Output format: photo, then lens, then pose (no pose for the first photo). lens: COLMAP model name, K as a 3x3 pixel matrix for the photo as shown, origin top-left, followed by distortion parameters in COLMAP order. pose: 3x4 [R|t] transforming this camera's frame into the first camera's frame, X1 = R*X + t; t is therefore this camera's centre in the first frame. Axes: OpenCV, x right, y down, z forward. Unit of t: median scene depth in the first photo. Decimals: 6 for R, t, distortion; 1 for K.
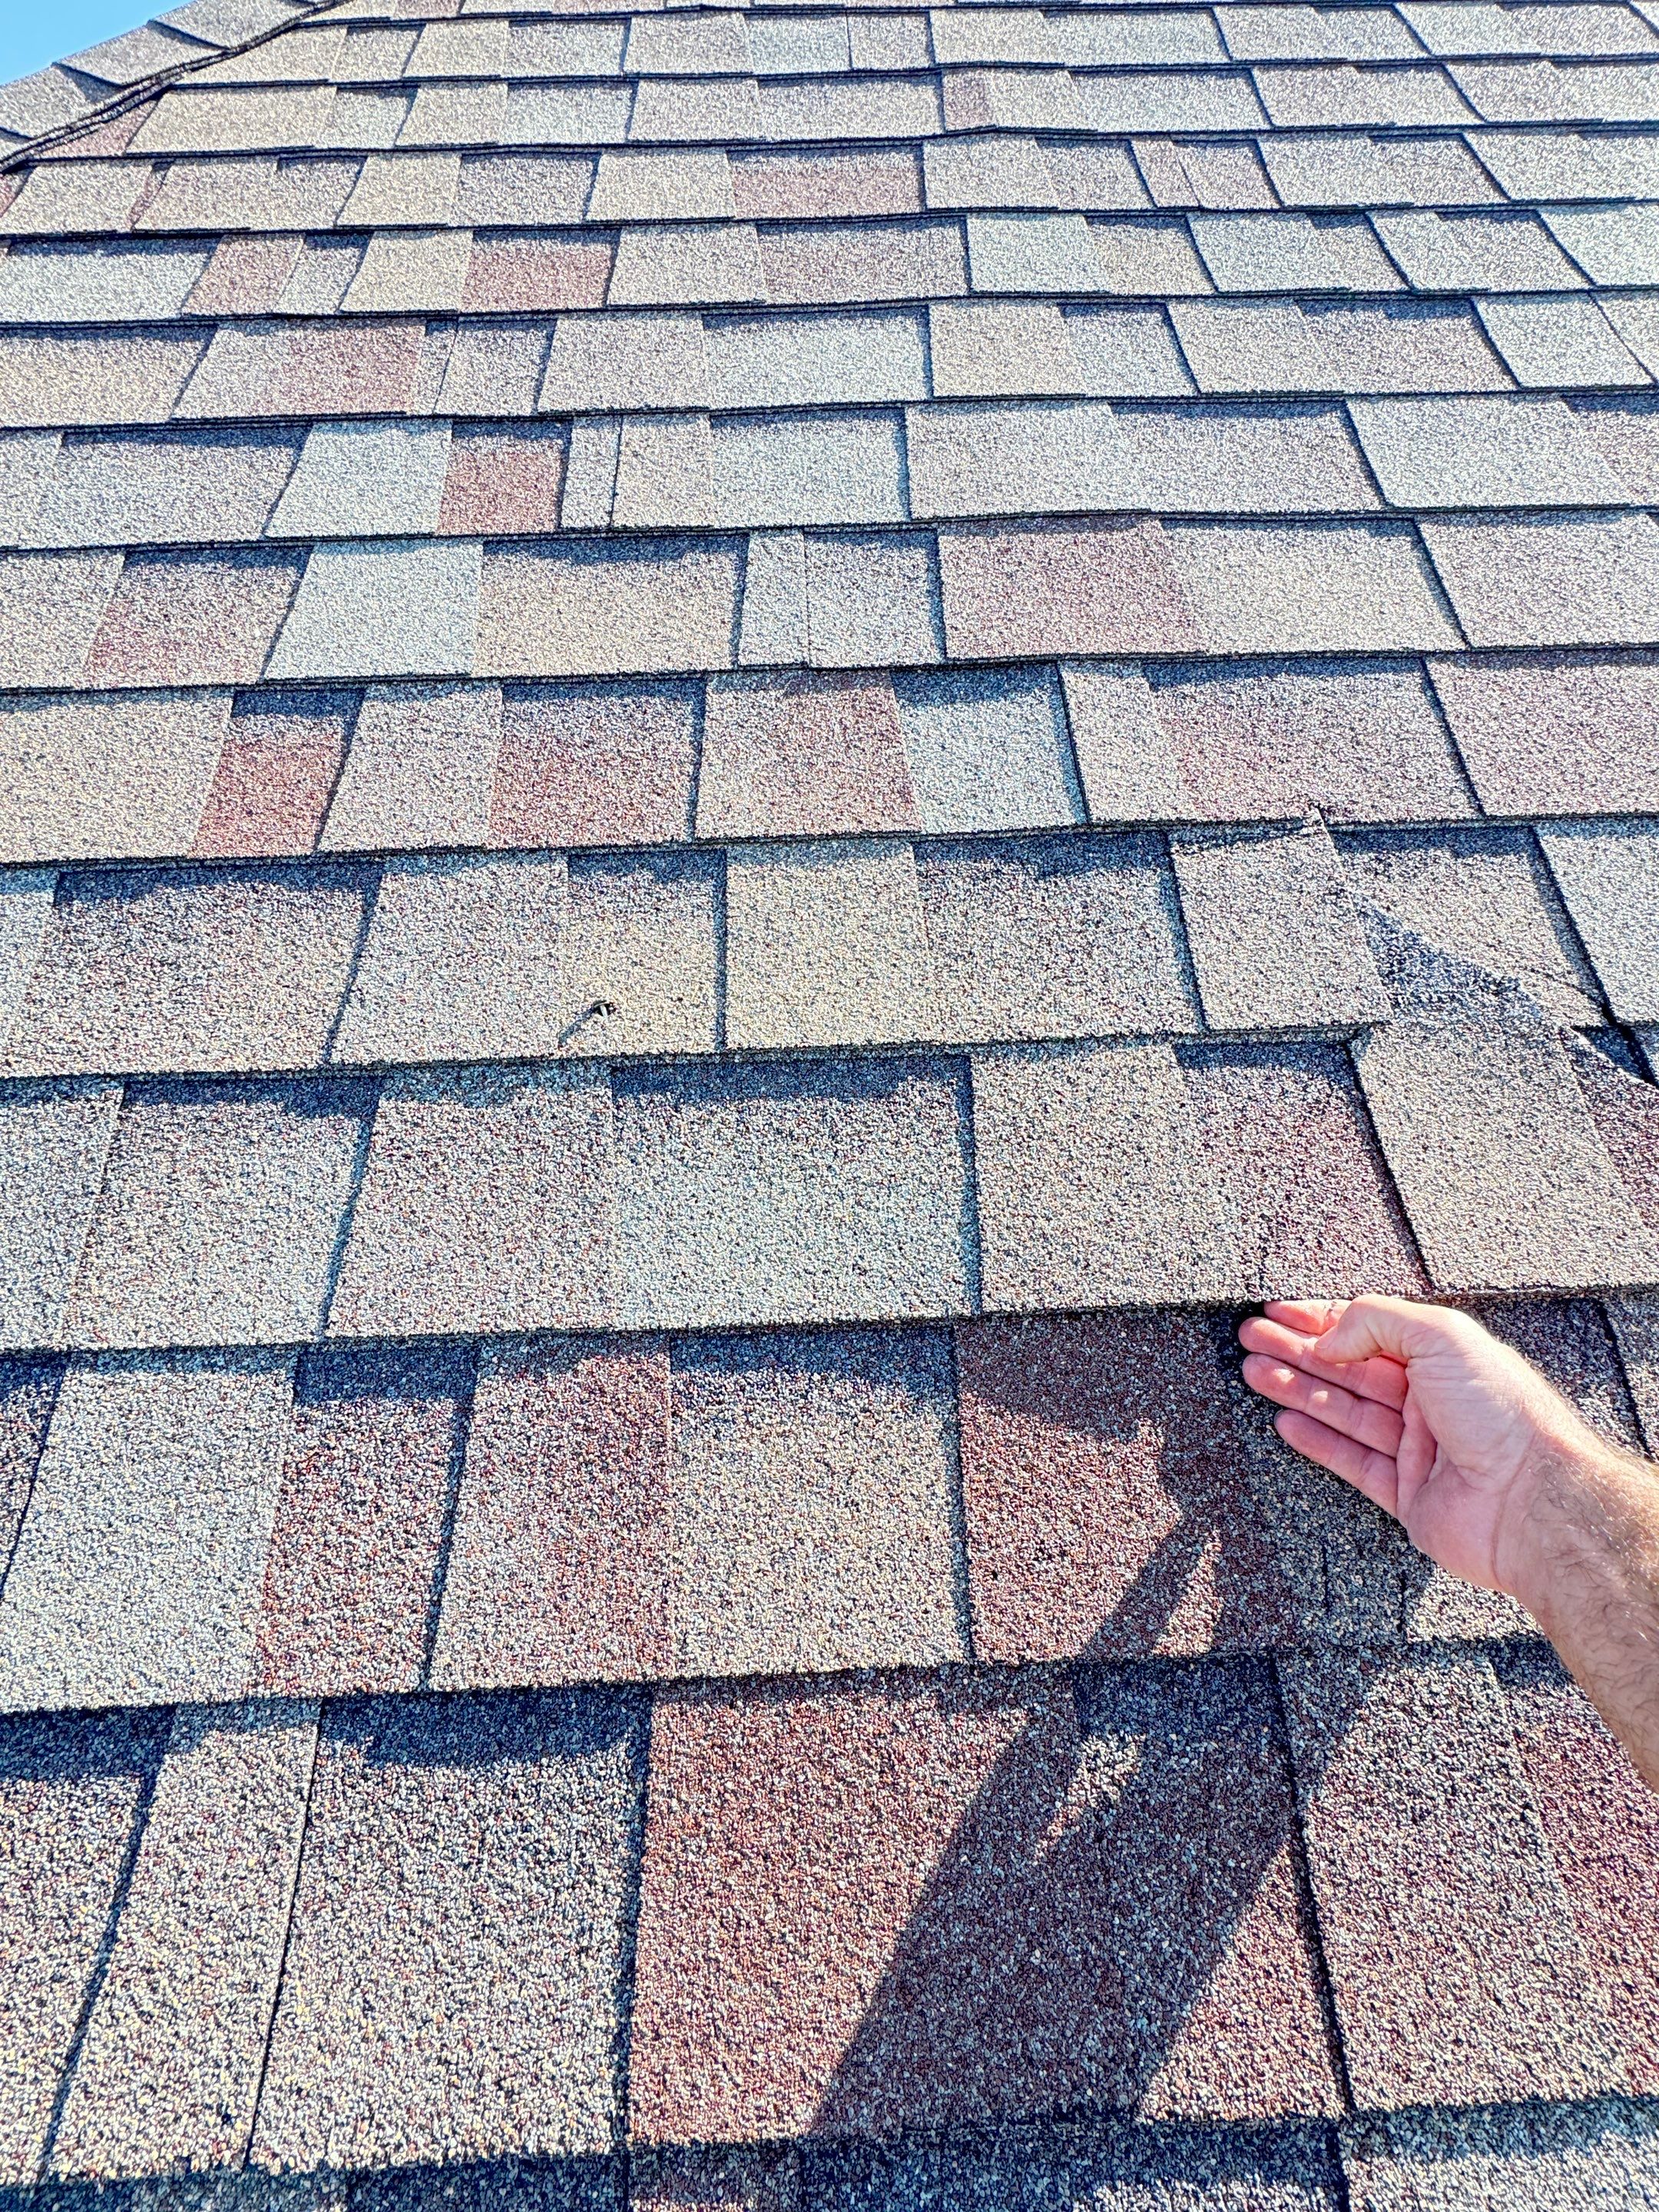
lens RADIAL K [[898.8, 0, 824.7], [0, 898.8, 1104.9], [0, 0, 1]] dist [-0.002321, -0.000251]
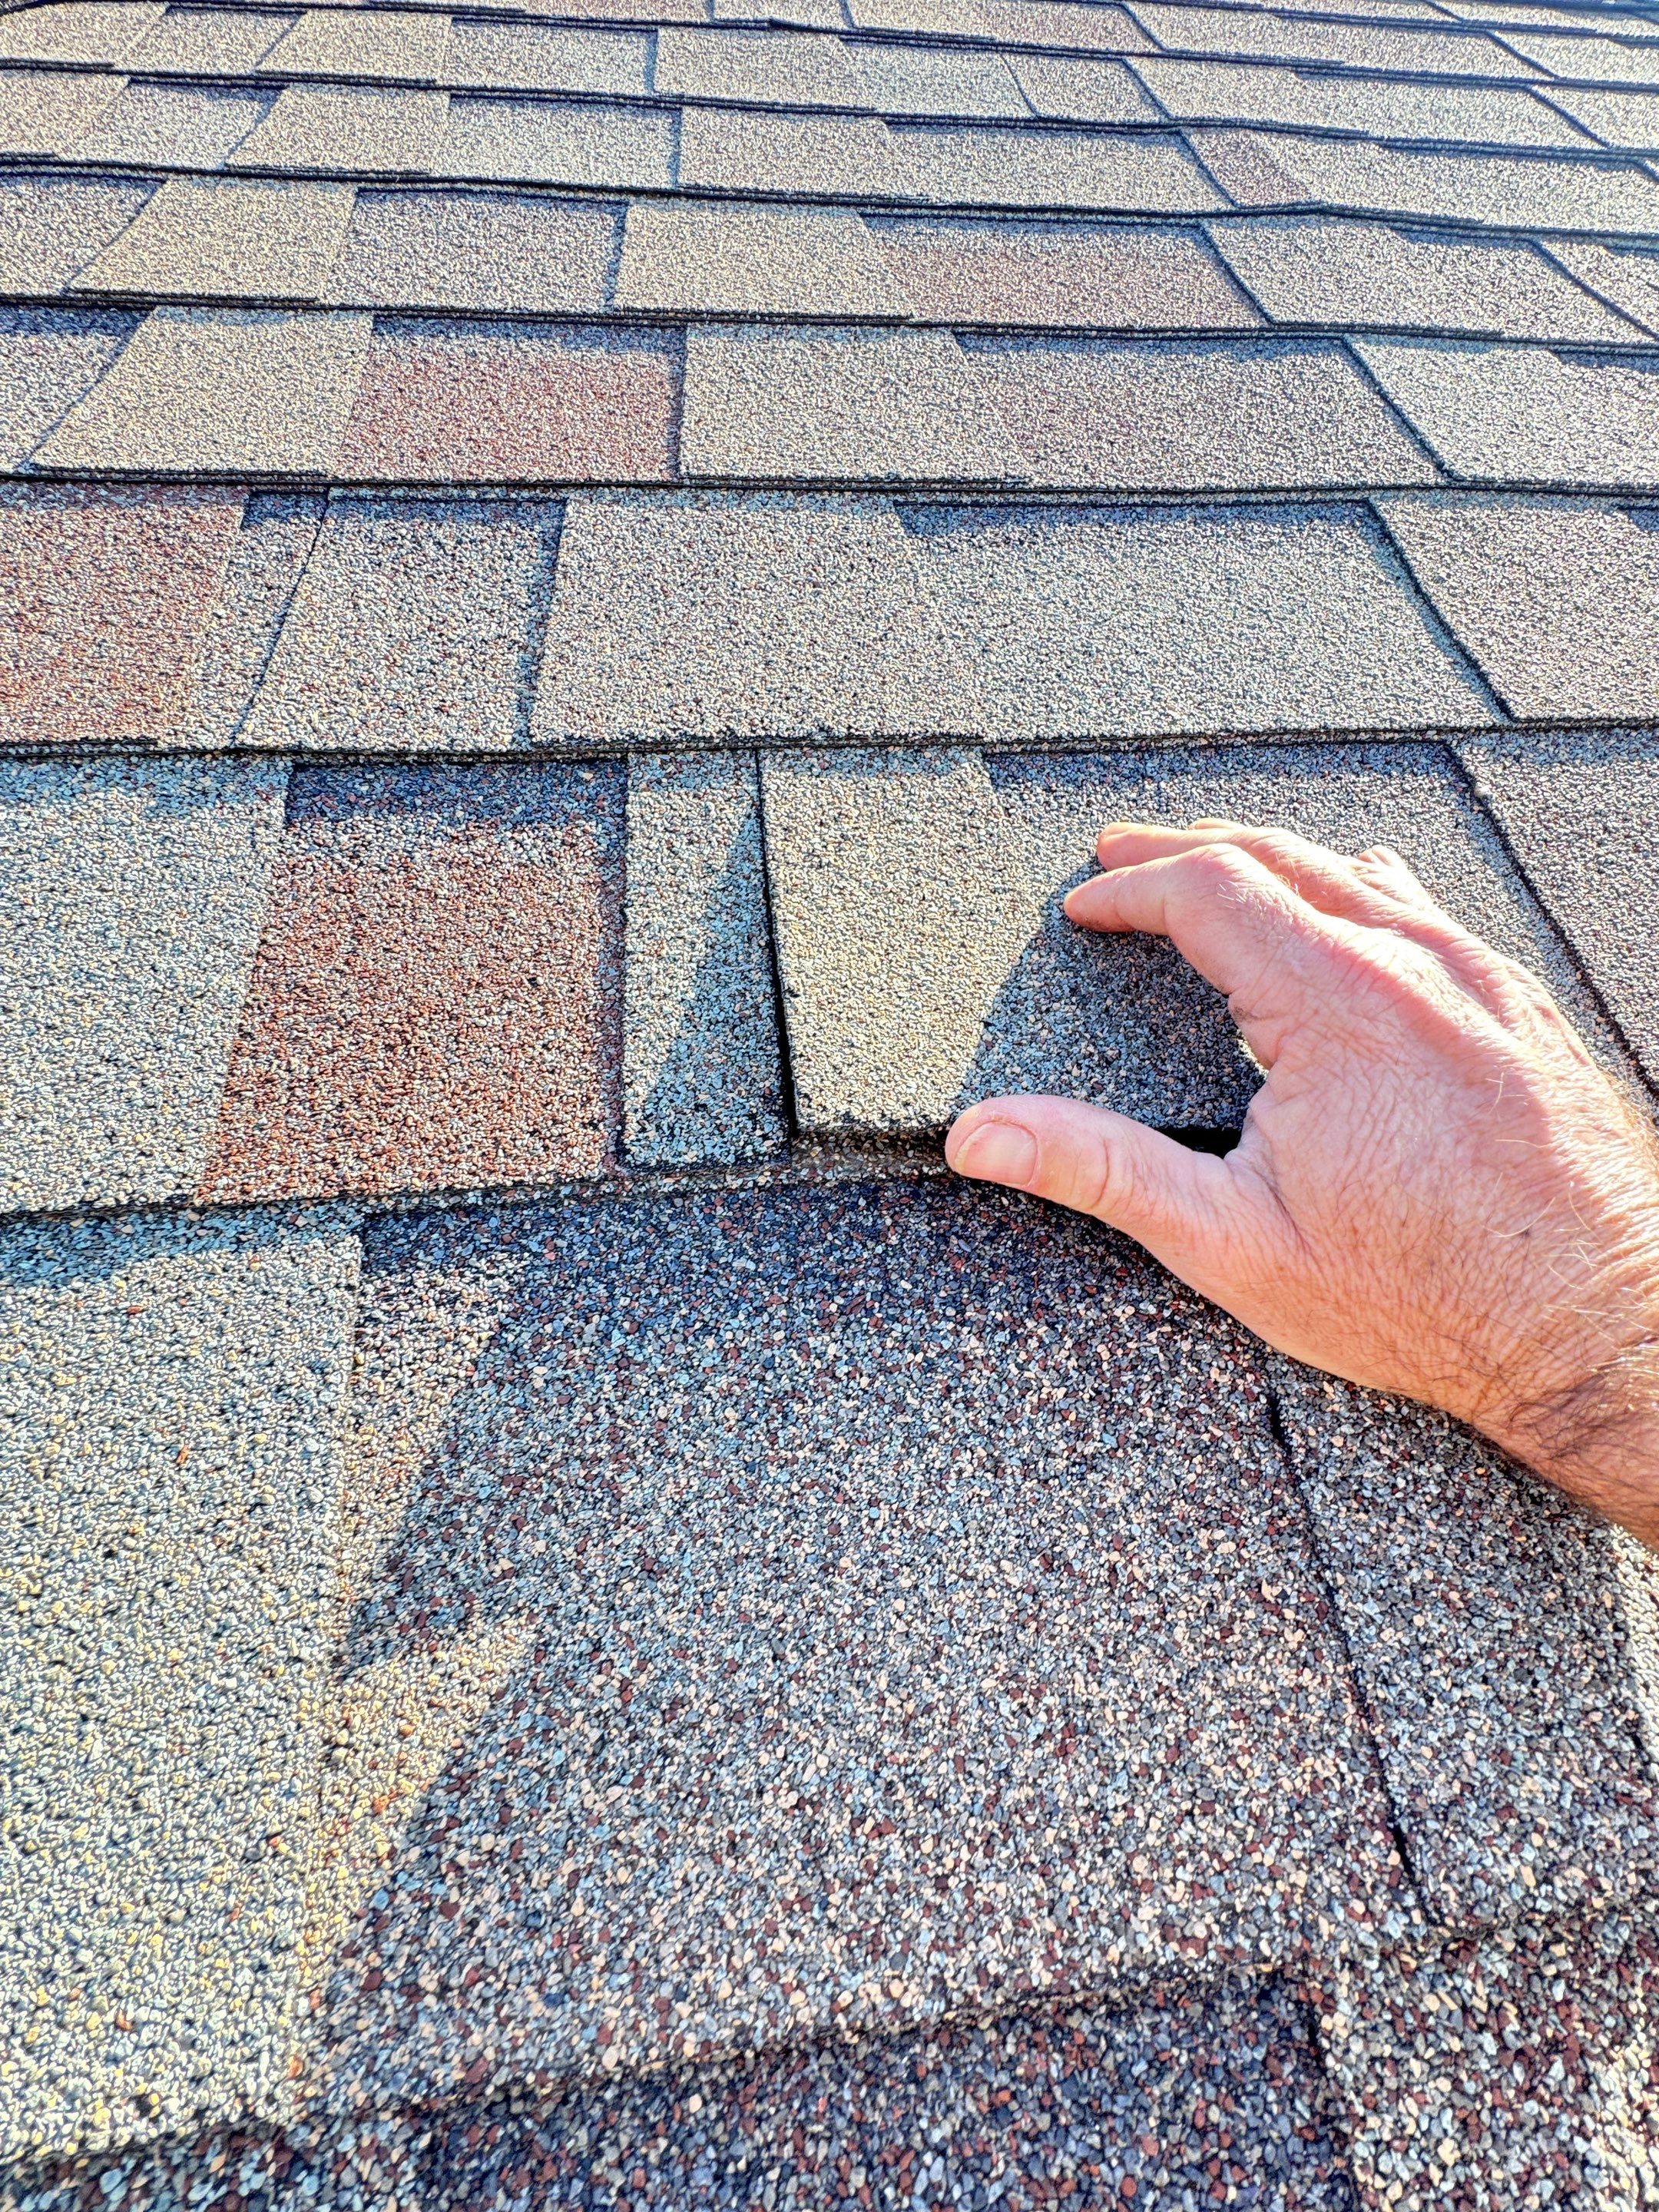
lens RADIAL K [[898.8, 0, 829.9], [0, 898.8, 1101.9], [0, 0, 1]] dist [-0.002321, -0.000251]
pose [[0.996280, -0.021955, 0.083328, -0.275899], [0.030126, 0.994720, -0.098103, -0.697704], [-0.080734, 0.100248, 0.991681, 0.759807]]
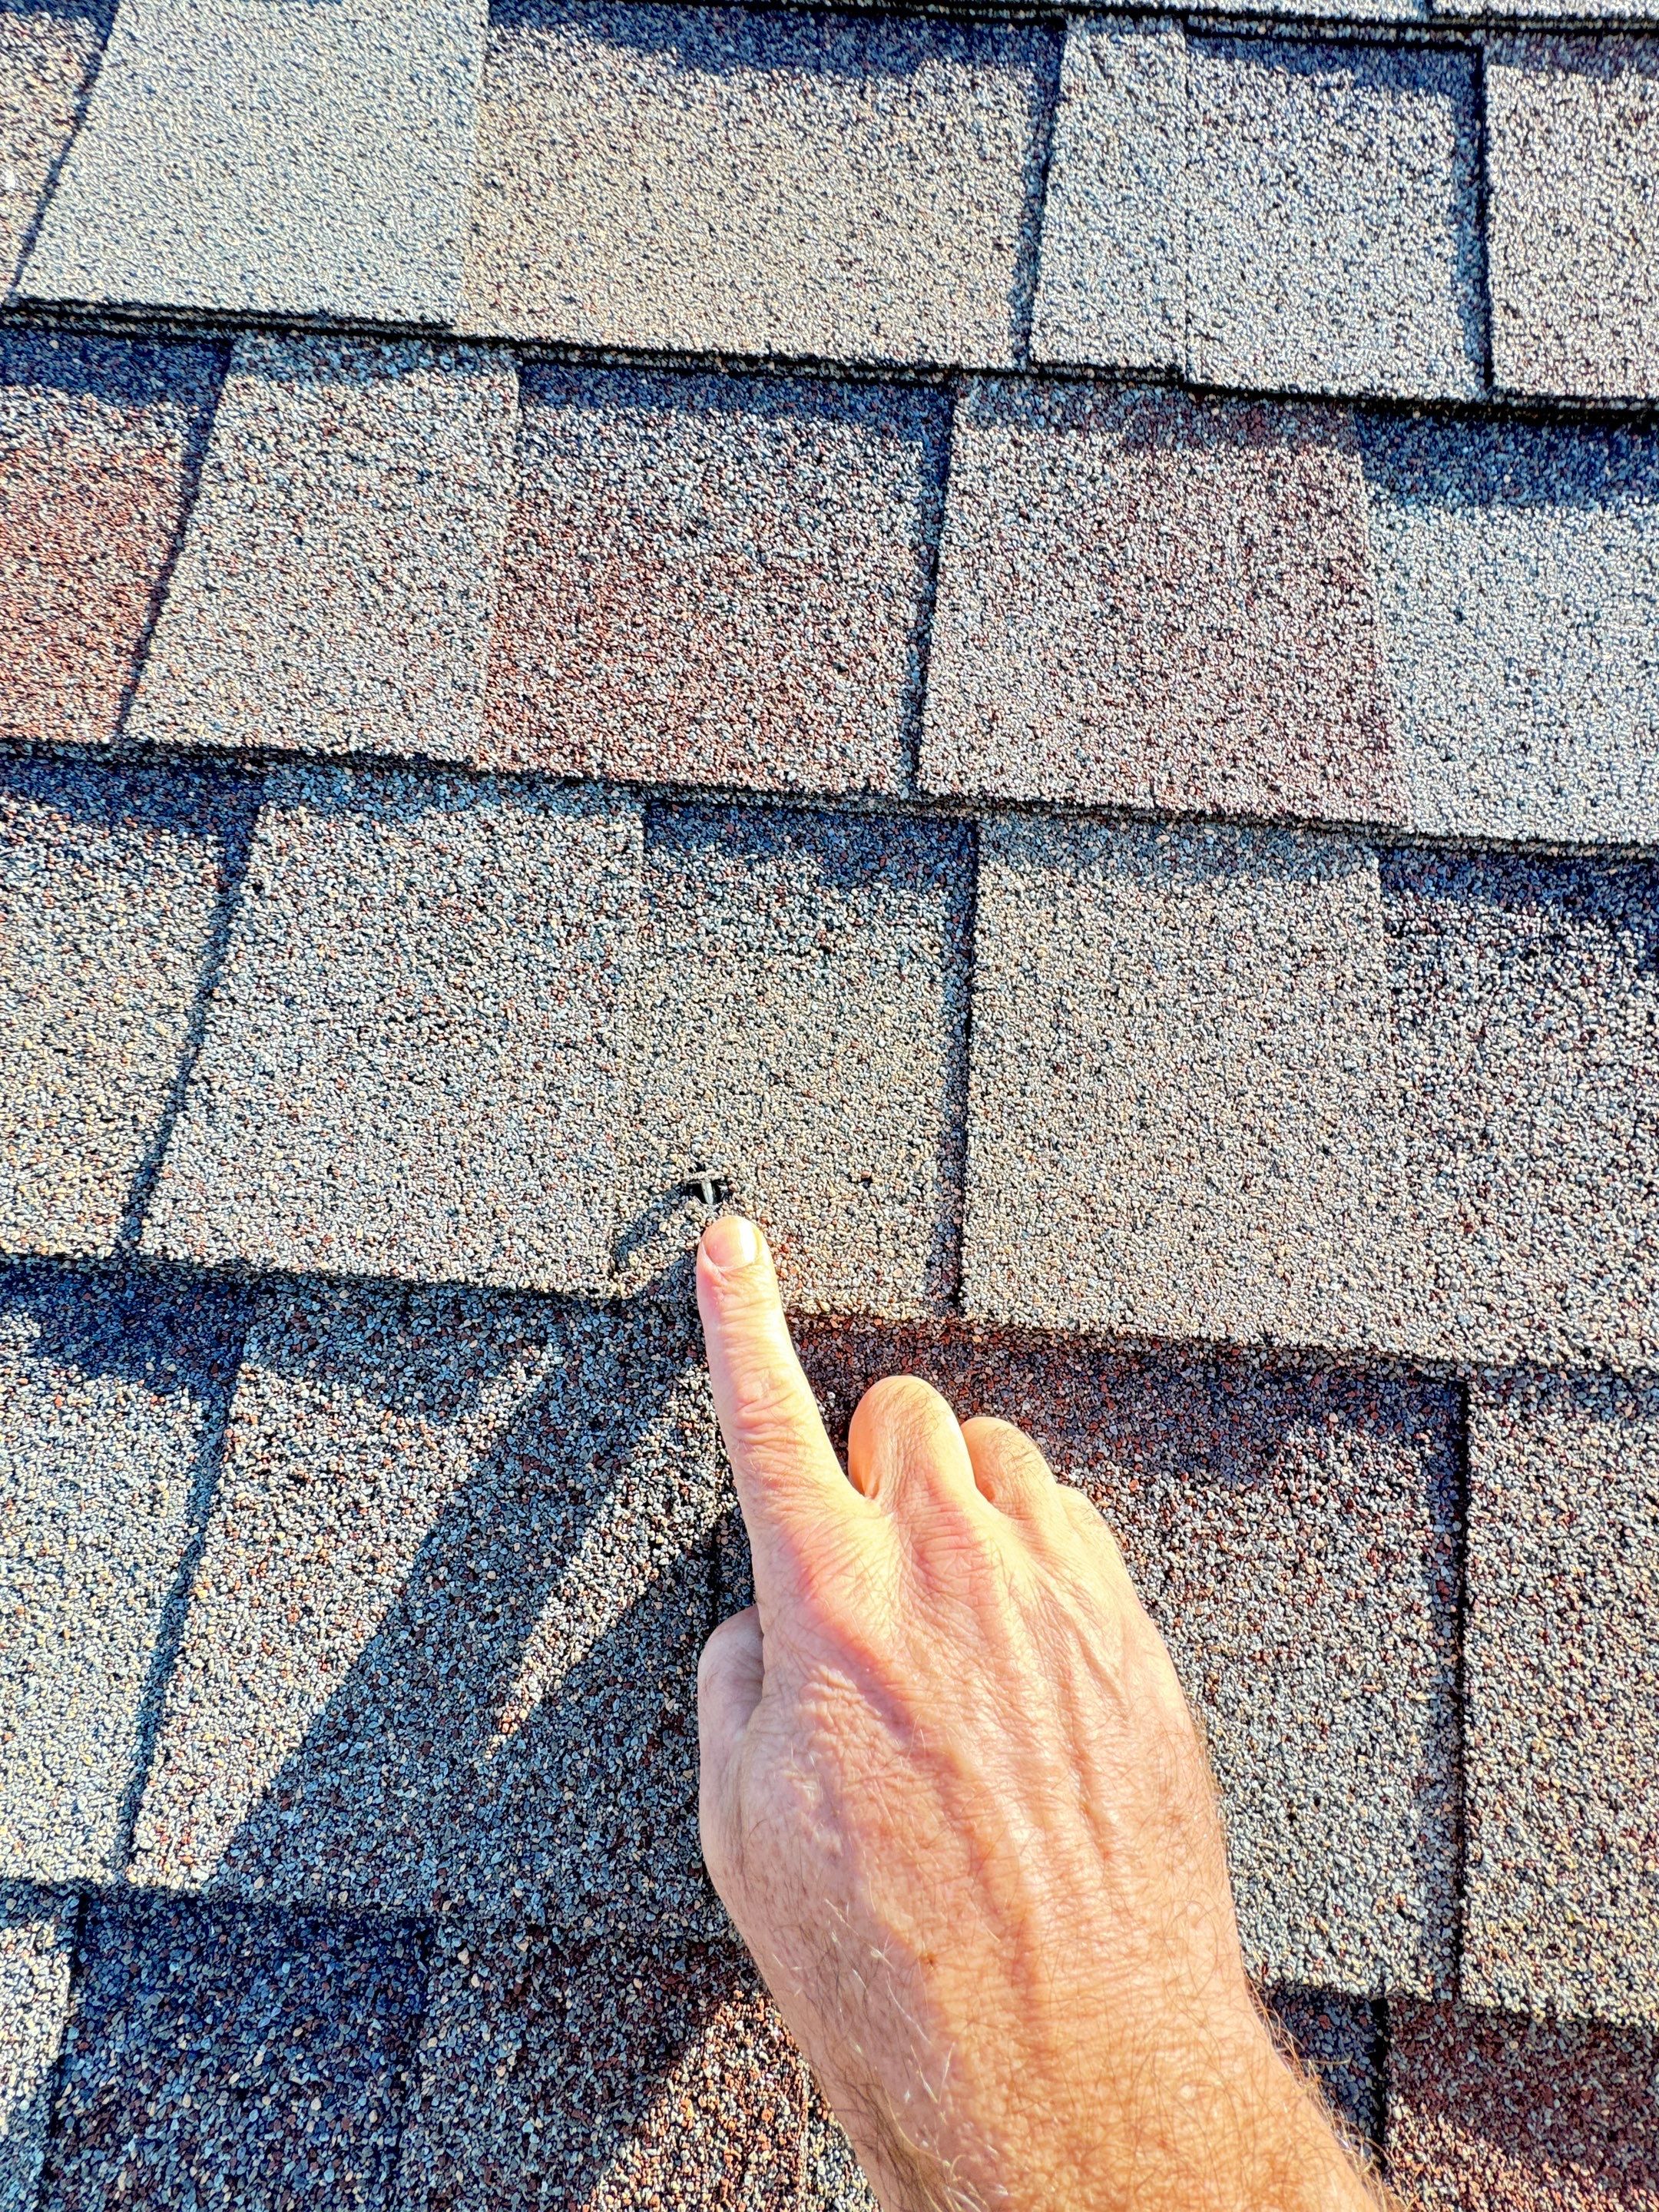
lens RADIAL K [[898.8, 0, 822.8], [0, 898.8, 1098.4], [0, 0, 1]] dist [-0.002321, -0.000251]
pose [[0.993669, 0.111254, -0.015616, -0.153766], [-0.103776, 0.962216, 0.251736, -0.234392], [0.043033, -0.248522, 0.967670, 0.464500]]
